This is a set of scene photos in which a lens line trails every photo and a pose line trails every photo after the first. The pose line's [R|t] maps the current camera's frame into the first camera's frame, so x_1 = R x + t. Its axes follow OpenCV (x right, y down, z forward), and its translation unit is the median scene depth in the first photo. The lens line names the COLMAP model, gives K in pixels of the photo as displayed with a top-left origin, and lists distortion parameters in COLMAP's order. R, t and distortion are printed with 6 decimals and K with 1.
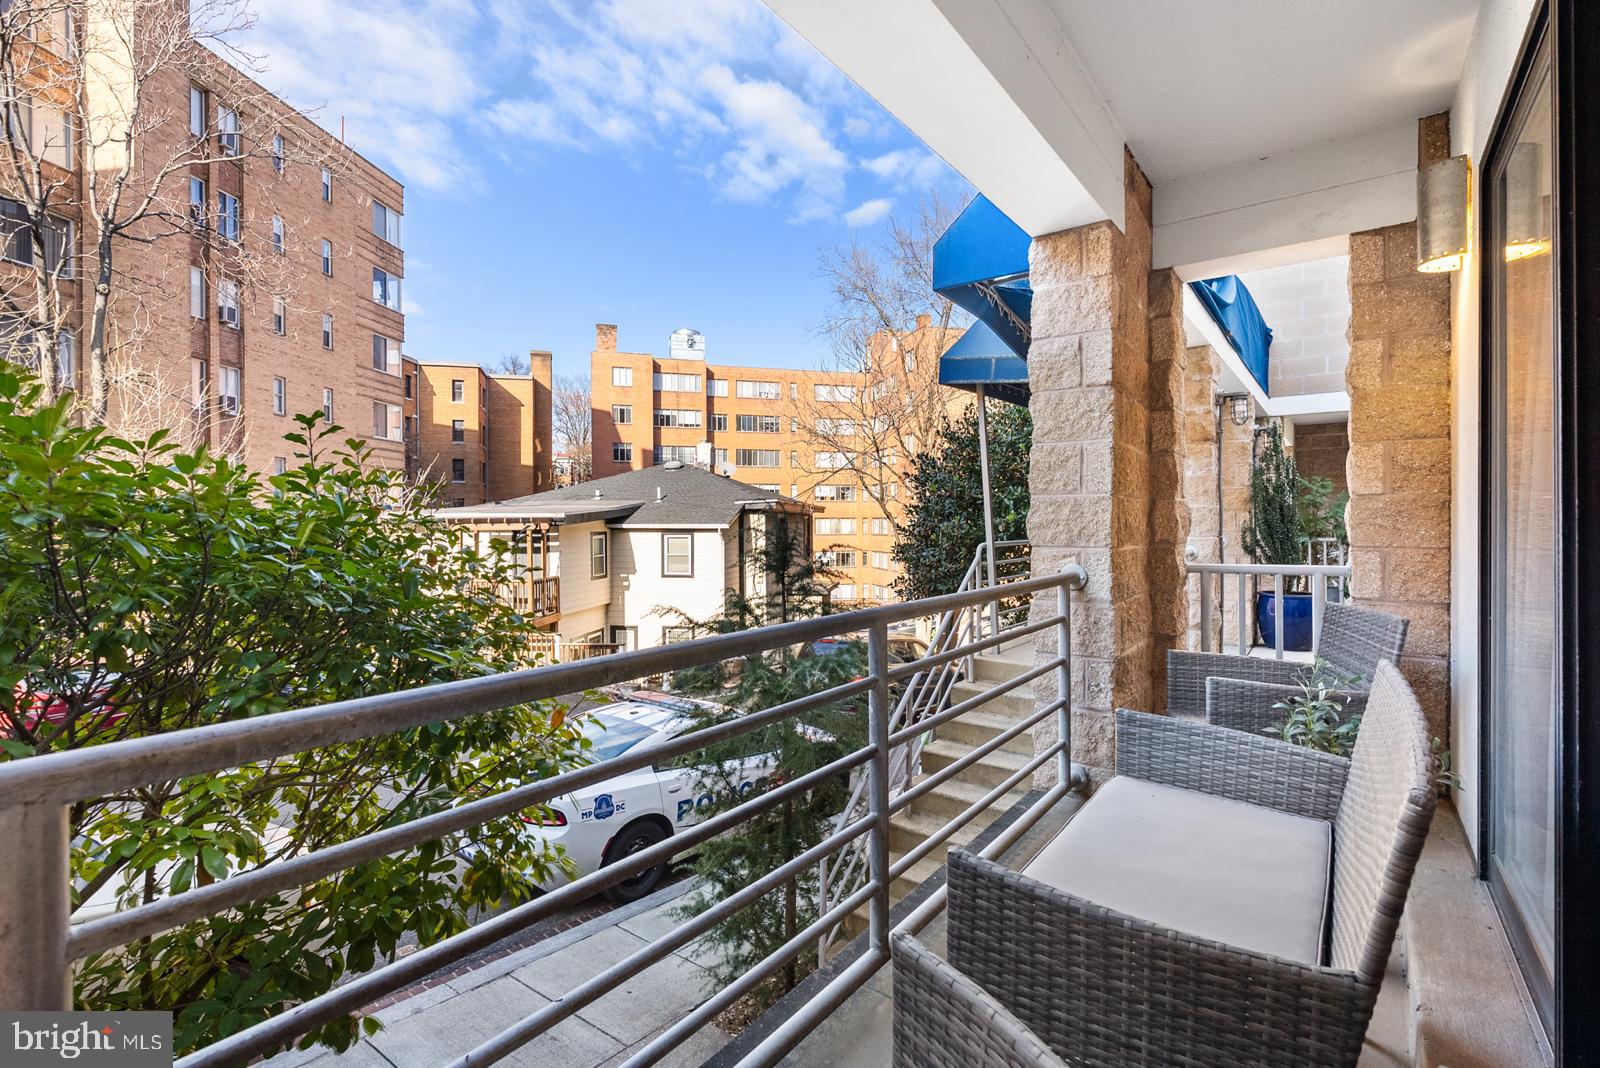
lens RADIAL K [[752.4, 0, 800.8], [0, 752.4, 538.4], [0, 0, 1]] dist [-0.001021, 0.000063]
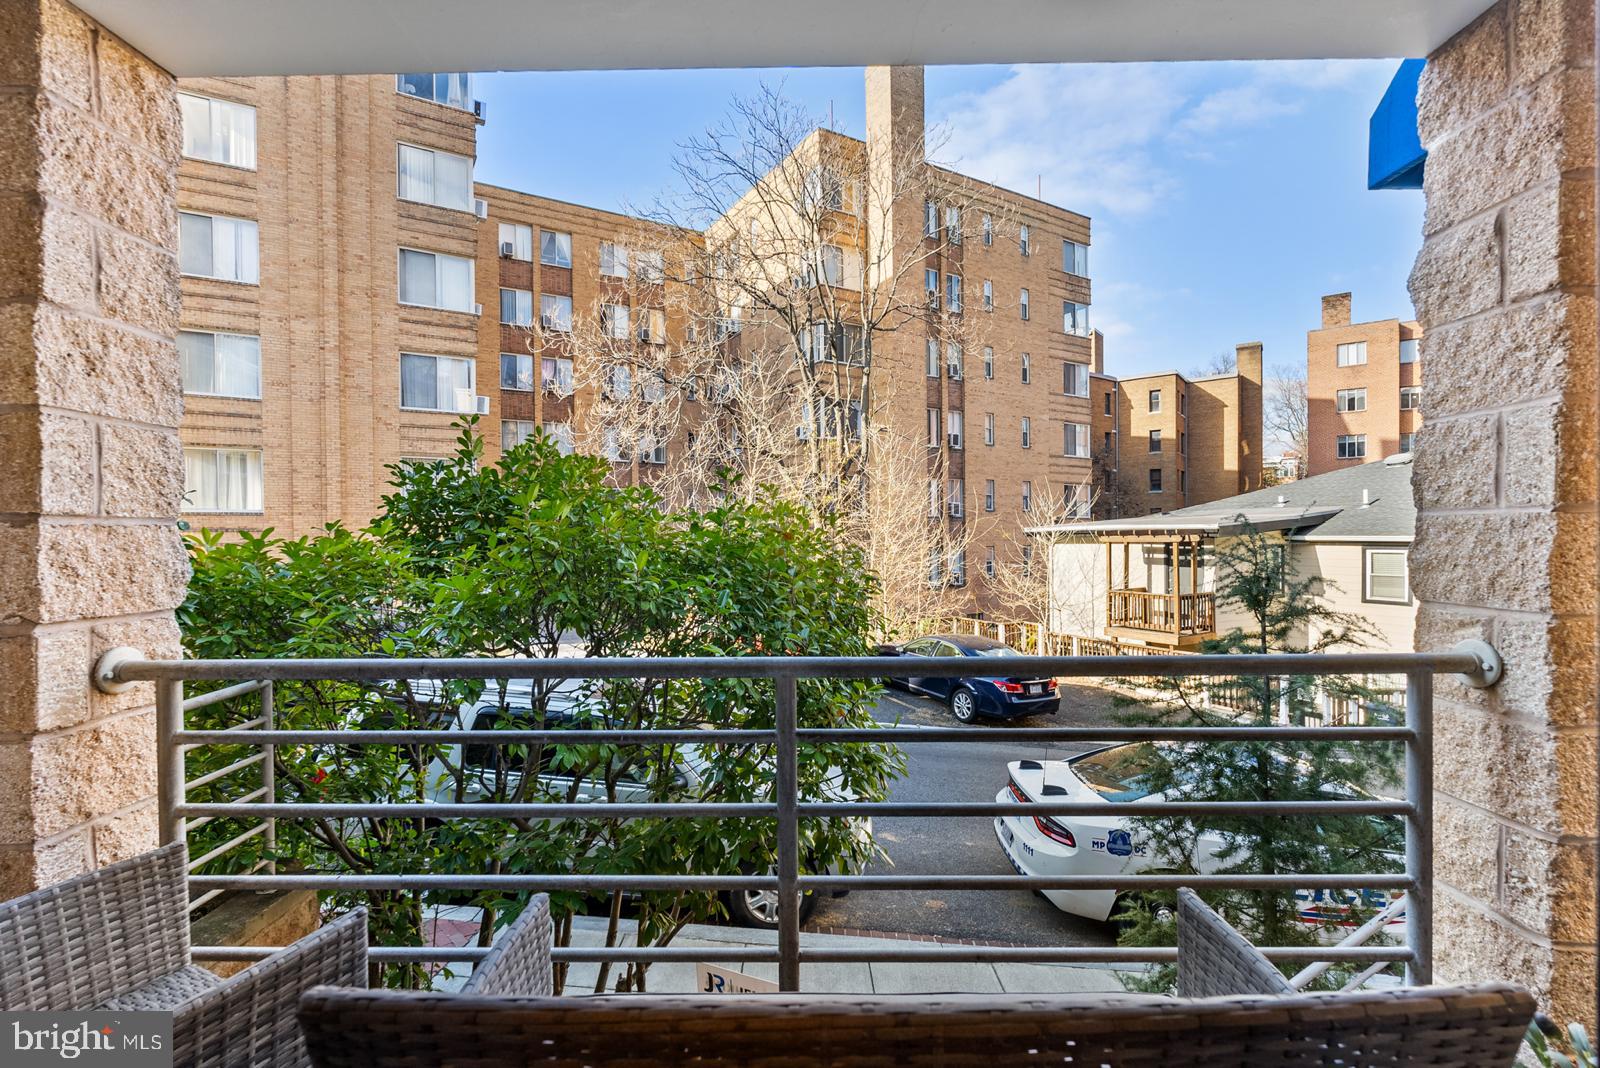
lens RADIAL K [[736.5, 0, 798.1], [0, 736.5, 556.7], [0, 0, 1]] dist [-0.002133, 0.000182]
pose [[0.580484, 0.025905, -0.813859, 0.111259], [-0.013354, 0.999662, 0.022295, -0.006705], [0.814162, -0.002074, 0.580634, 0.065783]]
